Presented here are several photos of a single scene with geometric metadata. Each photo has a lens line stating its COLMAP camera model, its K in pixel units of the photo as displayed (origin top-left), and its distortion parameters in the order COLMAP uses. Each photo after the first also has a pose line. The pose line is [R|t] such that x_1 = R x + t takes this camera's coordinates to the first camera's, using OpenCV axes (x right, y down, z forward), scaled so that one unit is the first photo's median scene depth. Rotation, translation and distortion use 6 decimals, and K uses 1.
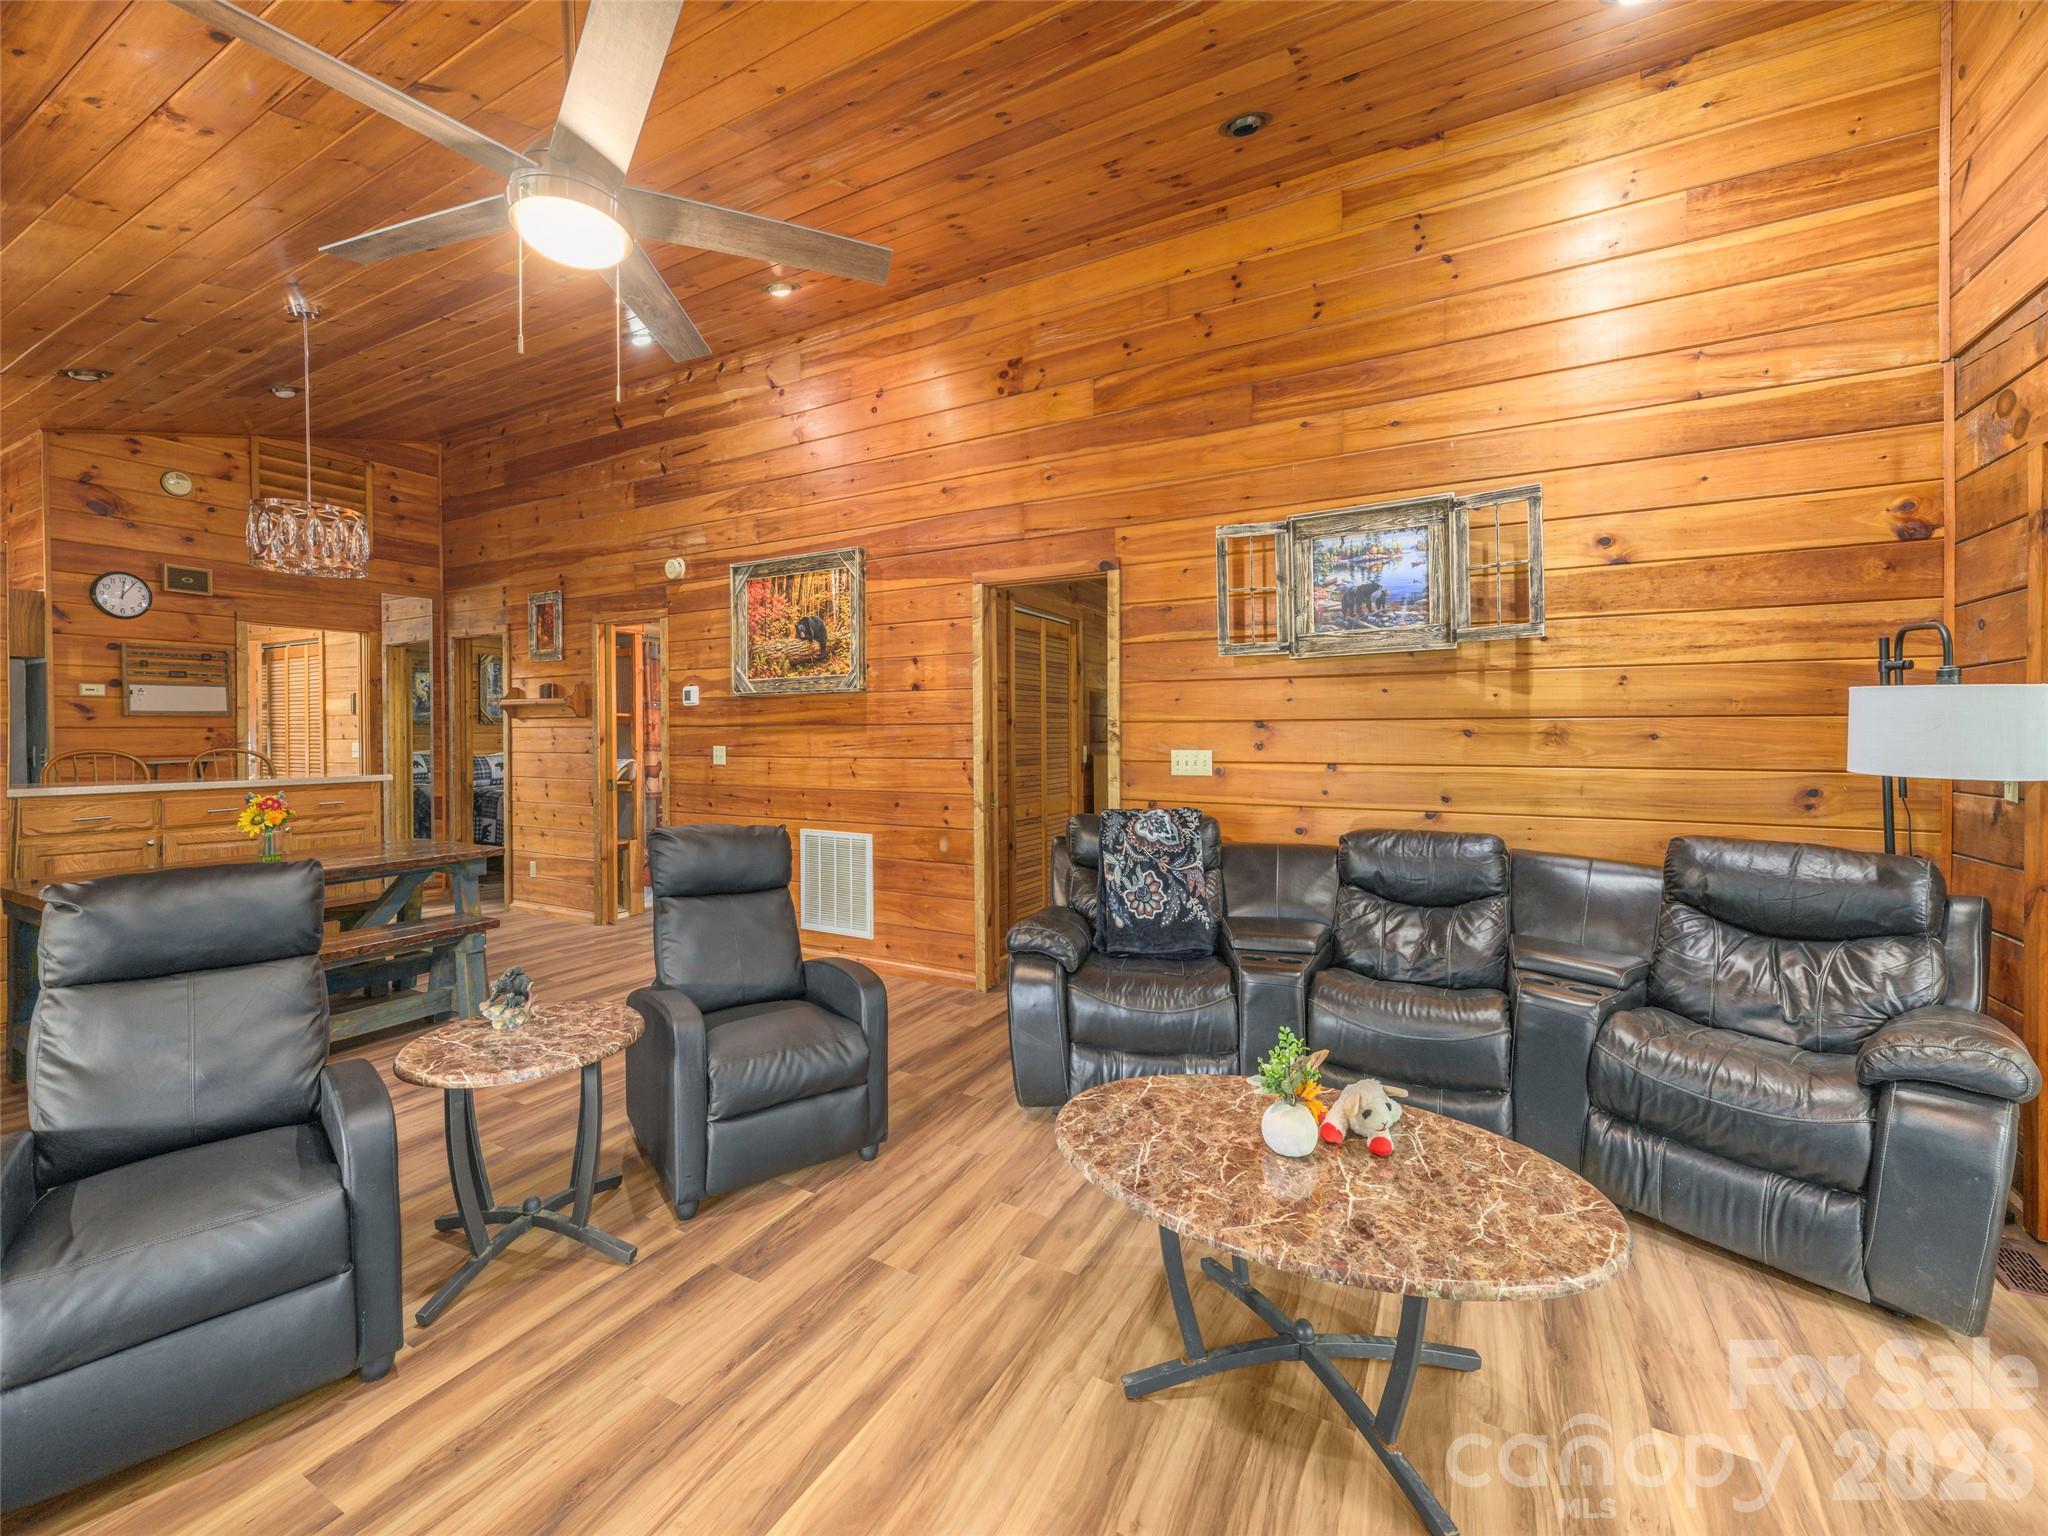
lens RADIAL K [[834.2, 0, 1052.2], [0, 834.2, 735.7], [0, 0, 1]] dist [0.001375, 0.001065]
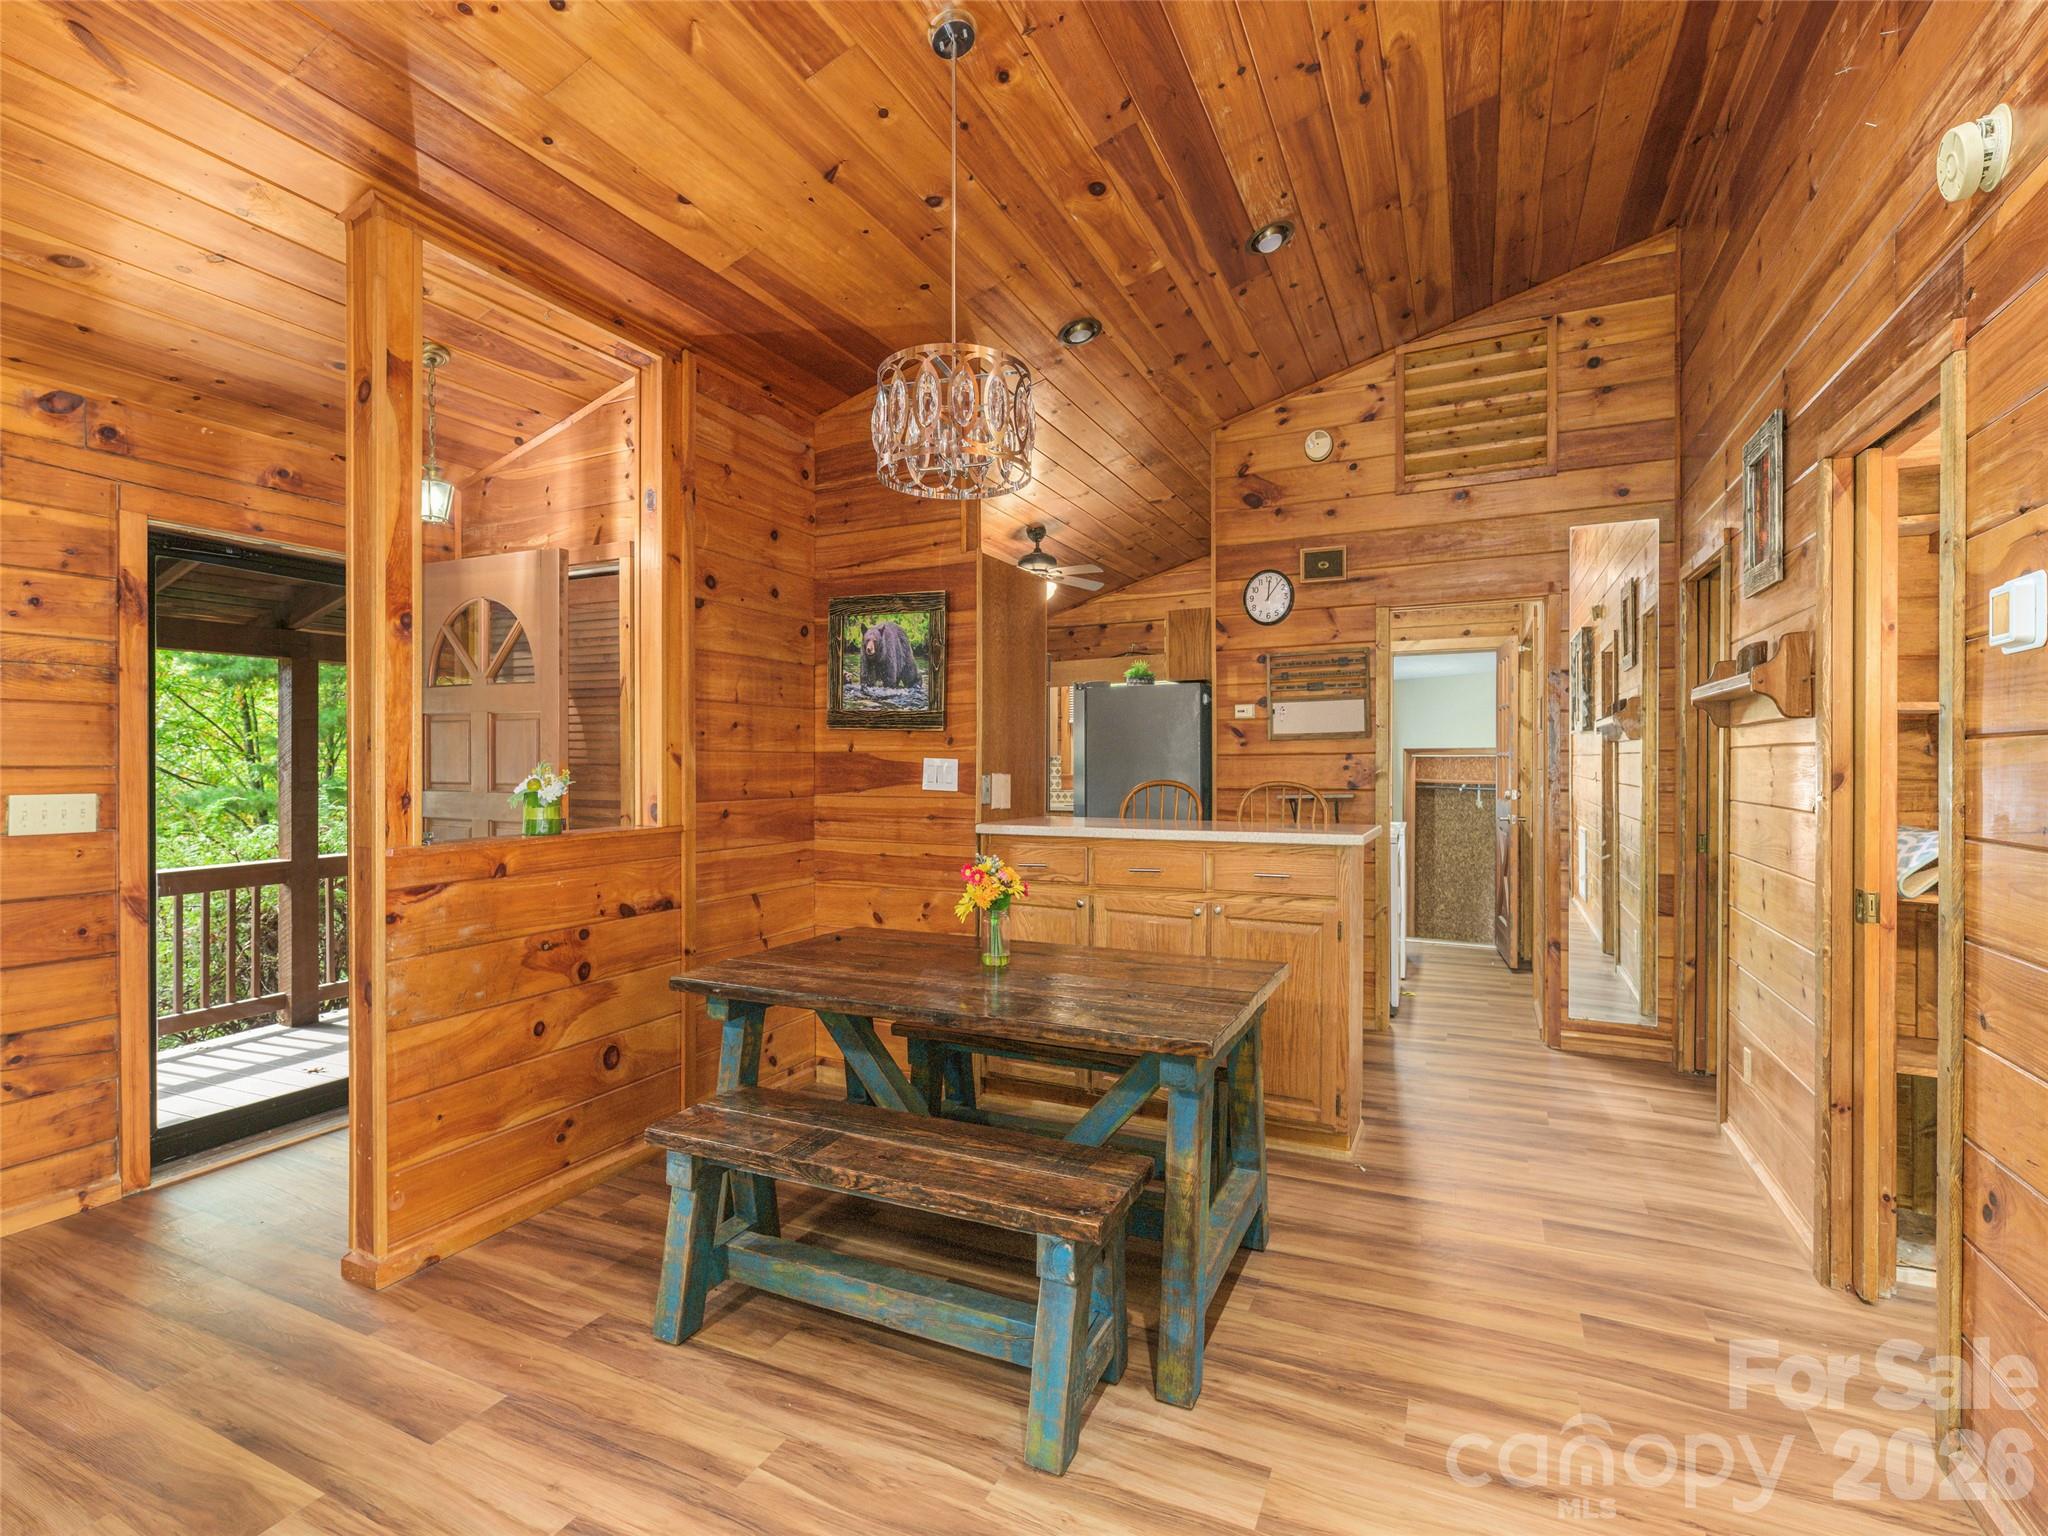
lens RADIAL K [[973.6, 0, 1031.7], [0, 973.6, 756.0], [0, 0, 1]] dist [0.004797, -0.000356]
pose [[0.022090, -0.005666, -0.999740, -0.133693], [0.000117, 0.999984, -0.005664, -0.002398], [0.999756, 0.000008, 0.022090, 0.716003]]
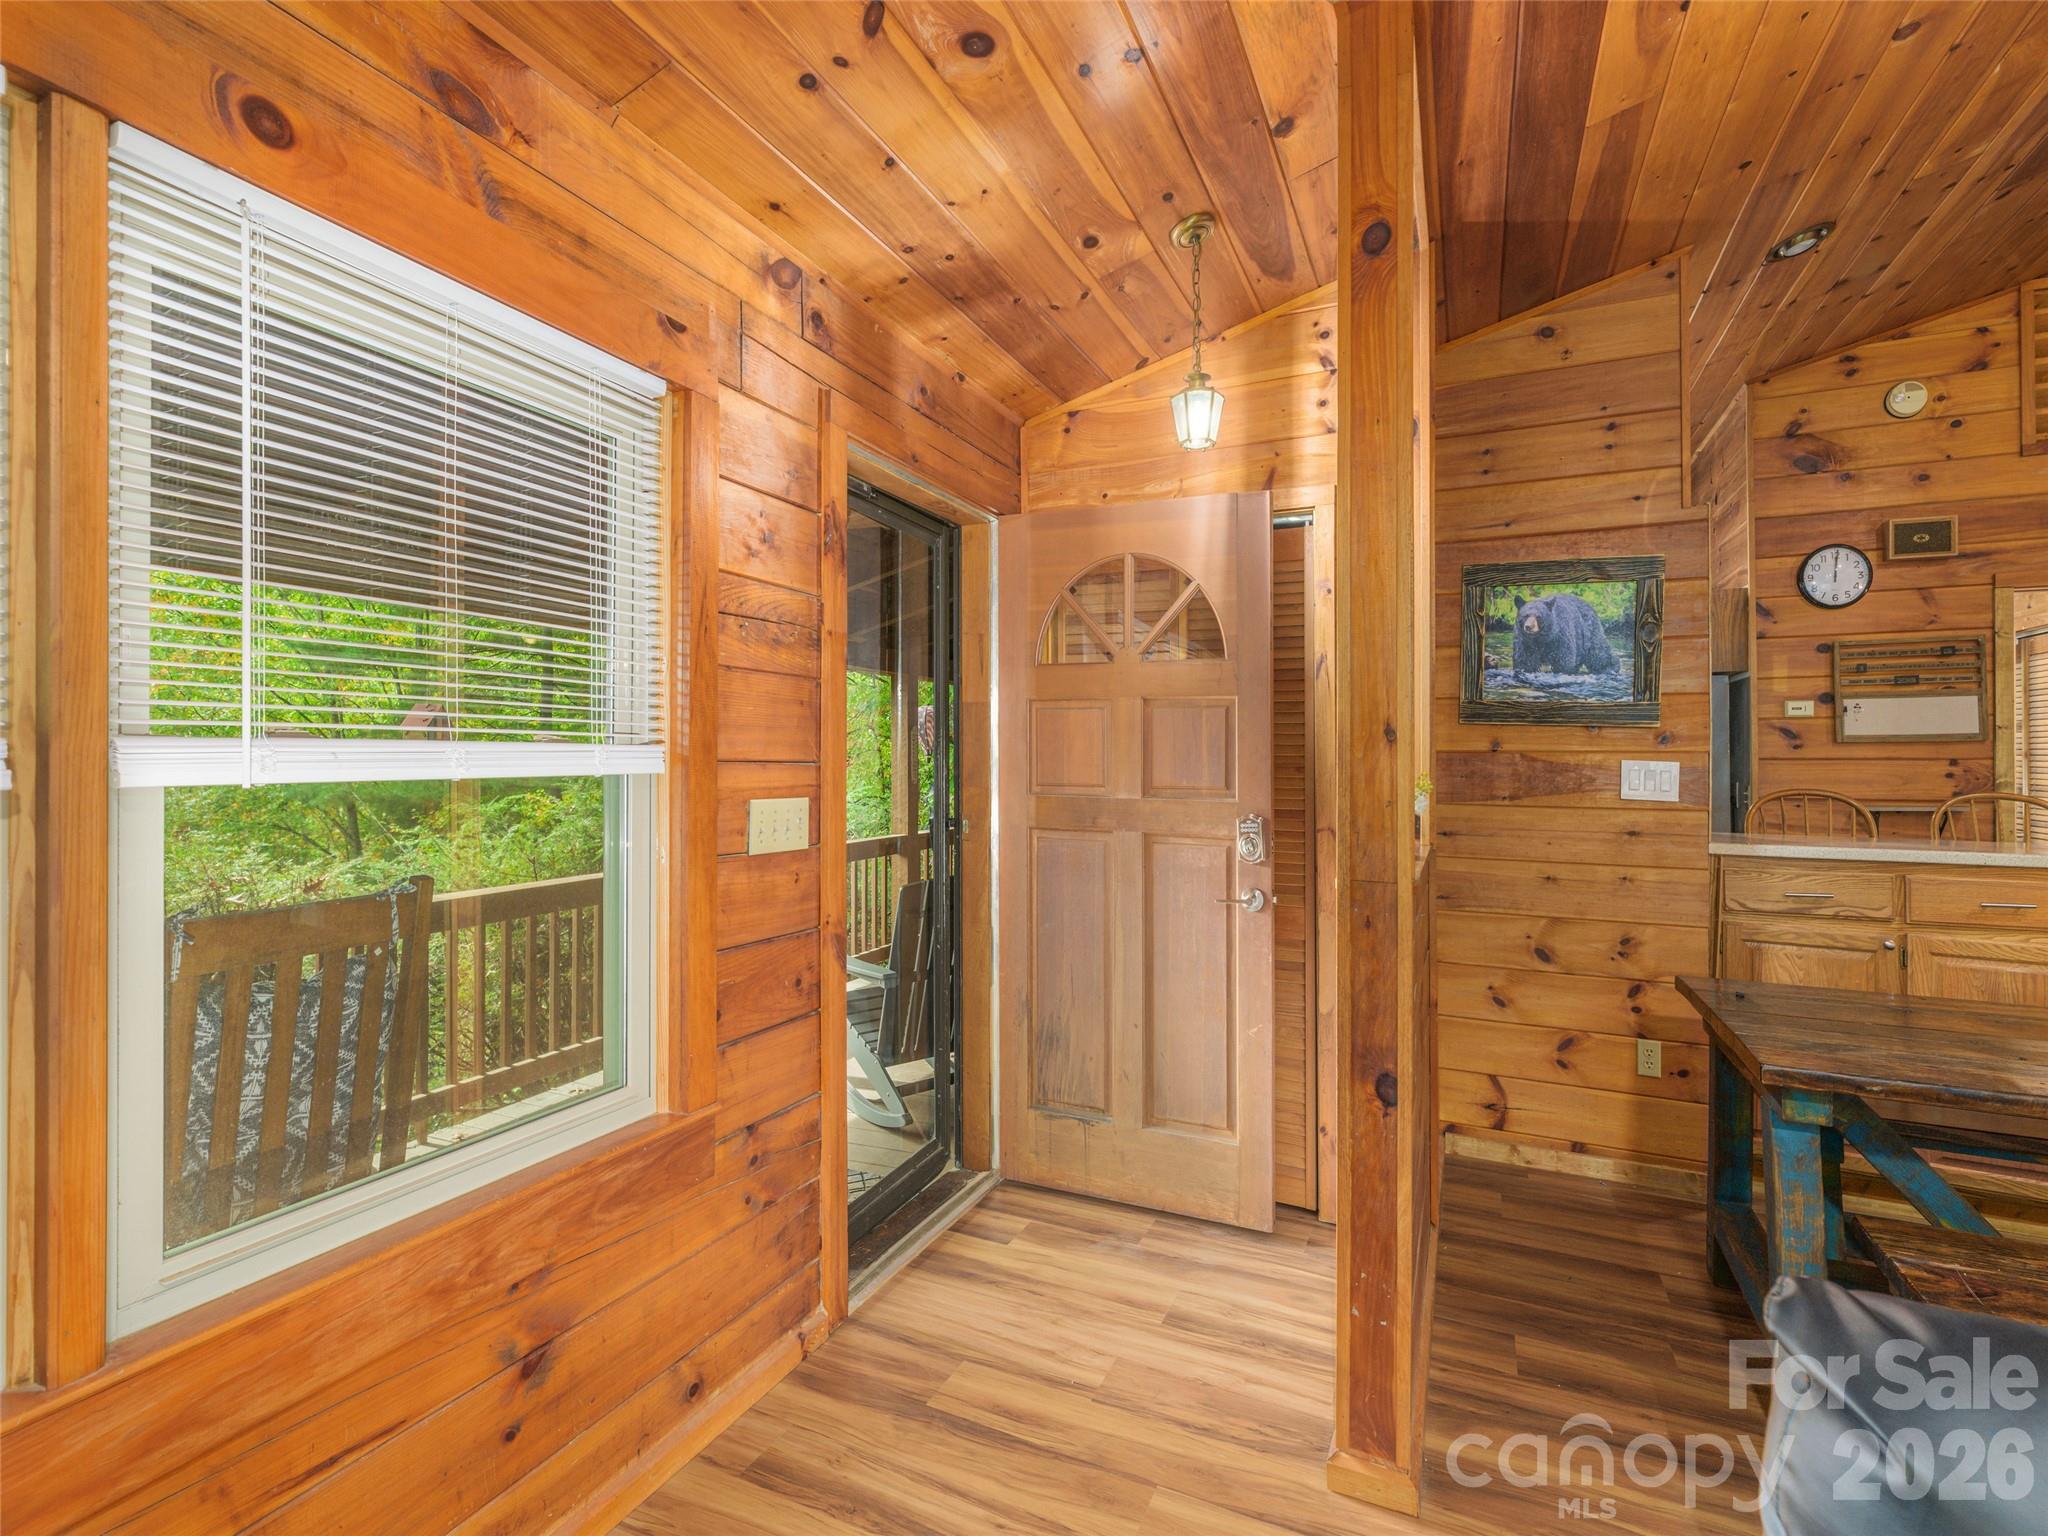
lens RADIAL K [[954.7, 0, 996.4], [0, 954.7, 751.1], [0, 0, 1]] dist [0.002075, 0.000450]
pose [[0.031318, -0.010587, -0.999453, -0.298491], [-0.009619, 0.999894, -0.010893, -0.000562], [0.999463, 0.009955, 0.031213, 0.242852]]
